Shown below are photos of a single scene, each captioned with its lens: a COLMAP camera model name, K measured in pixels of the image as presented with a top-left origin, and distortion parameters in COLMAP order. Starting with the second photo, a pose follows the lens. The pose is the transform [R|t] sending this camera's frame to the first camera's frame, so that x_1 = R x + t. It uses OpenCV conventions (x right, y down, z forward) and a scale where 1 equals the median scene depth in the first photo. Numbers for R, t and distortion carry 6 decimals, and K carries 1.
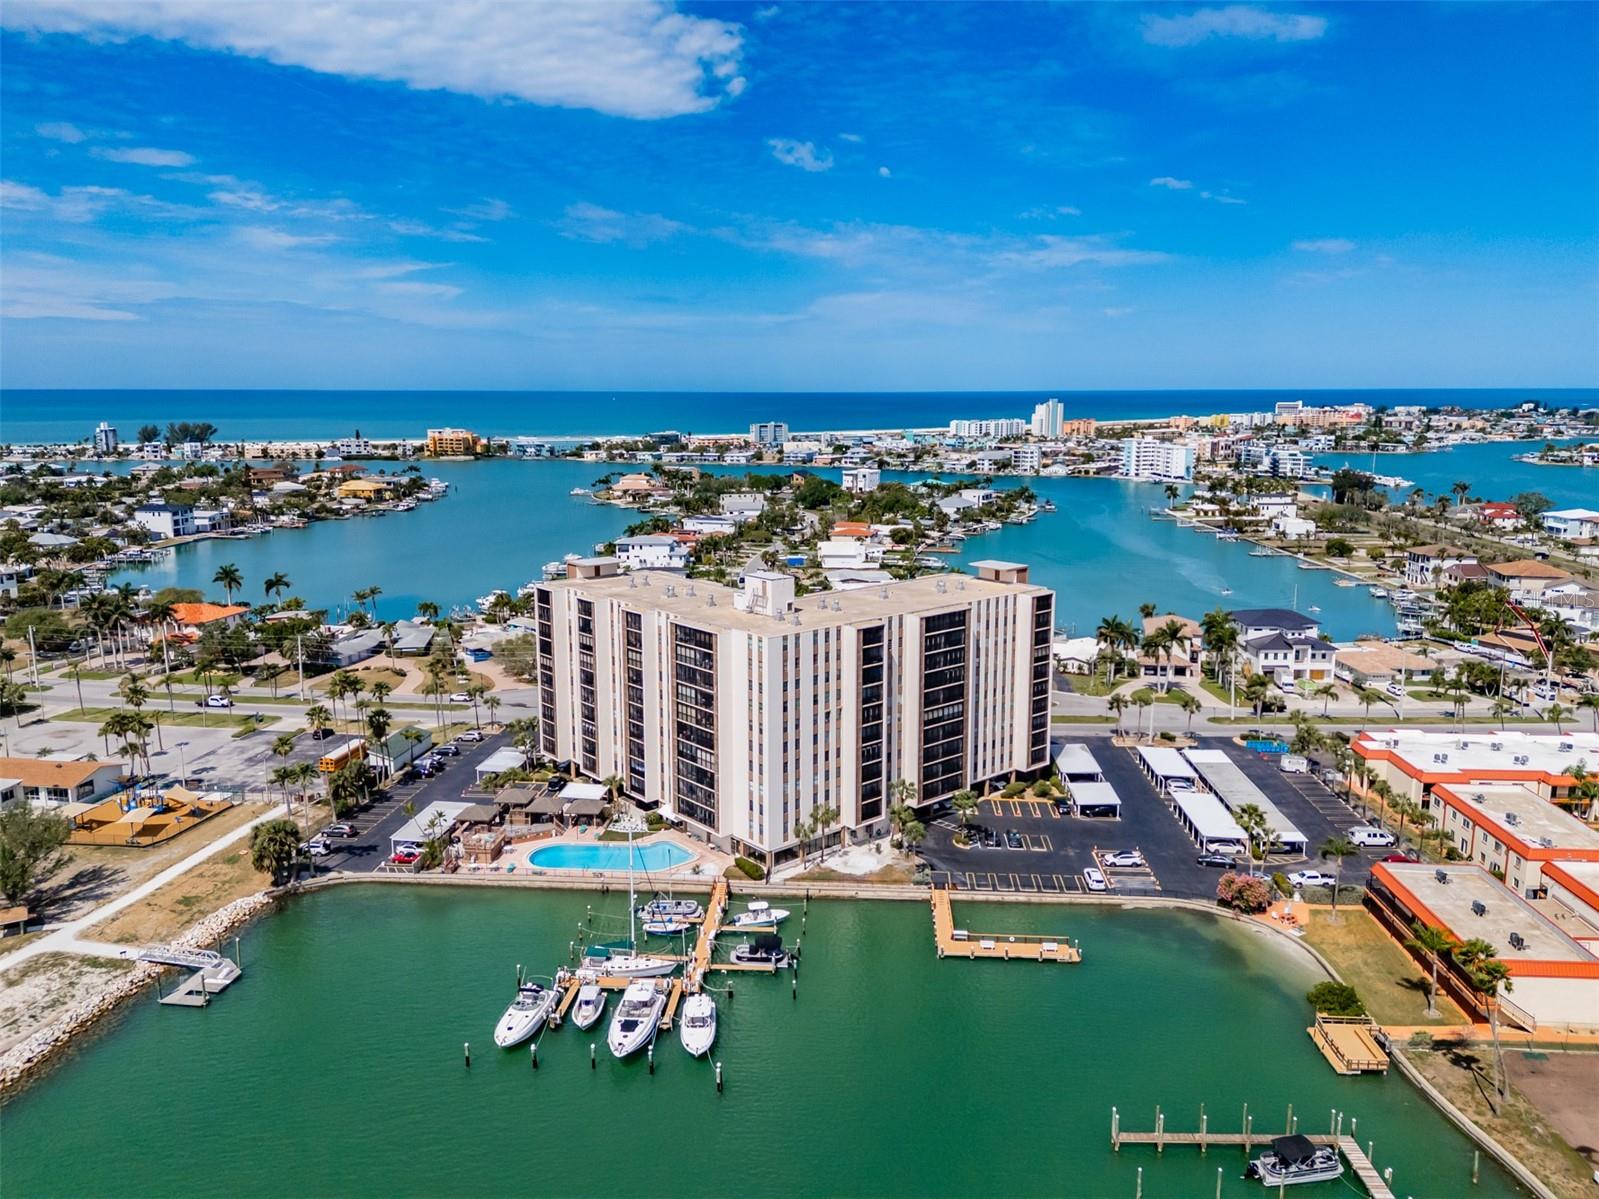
lens RADIAL K [[1158.7, 0, 798.3], [0, 1158.7, 581.5], [0, 0, 1]] dist [0.098049, -0.108450]
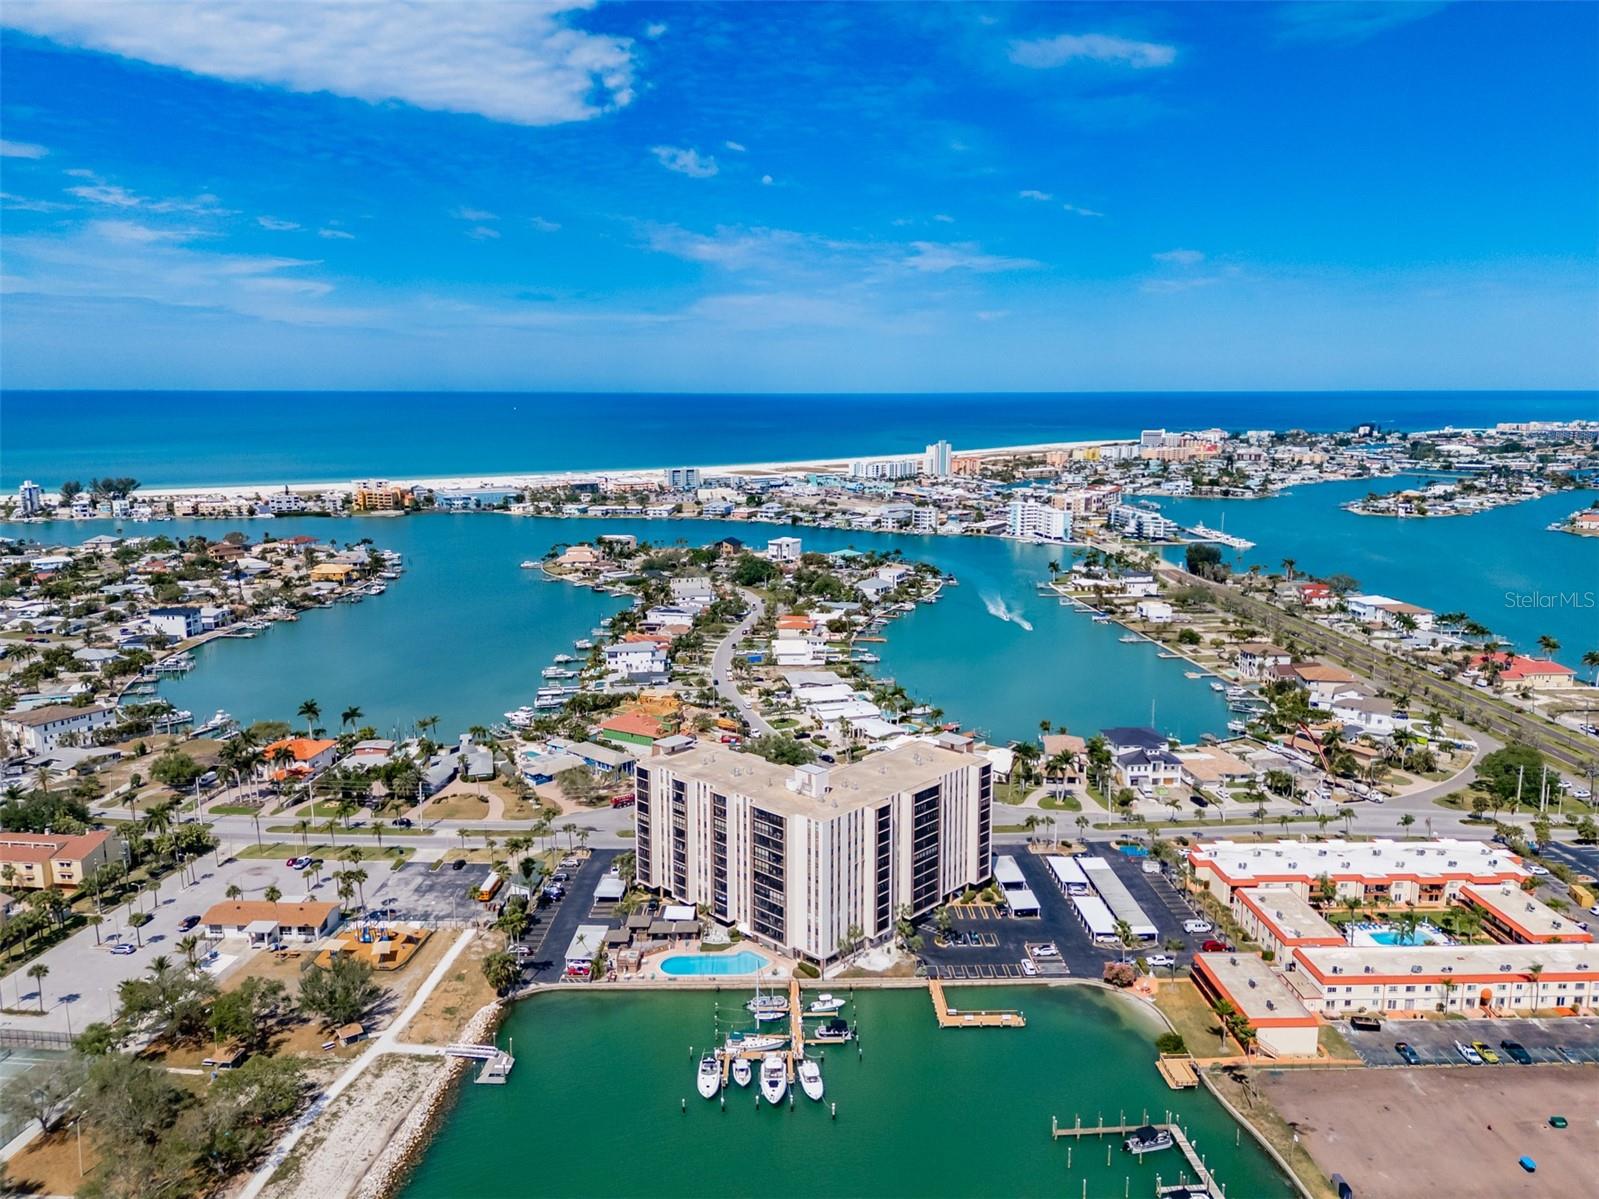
lens RADIAL K [[1158.2, 0, 796.0], [0, 1158.2, 572.9], [0, 0, 1]] dist [0.094329, -0.113394]
pose [[0.995355, -0.015241, 0.095061, -0.186823], [0.016077, 0.999839, -0.008029, -0.250563], [-0.094924, 0.009520, 0.995439, -0.508909]]
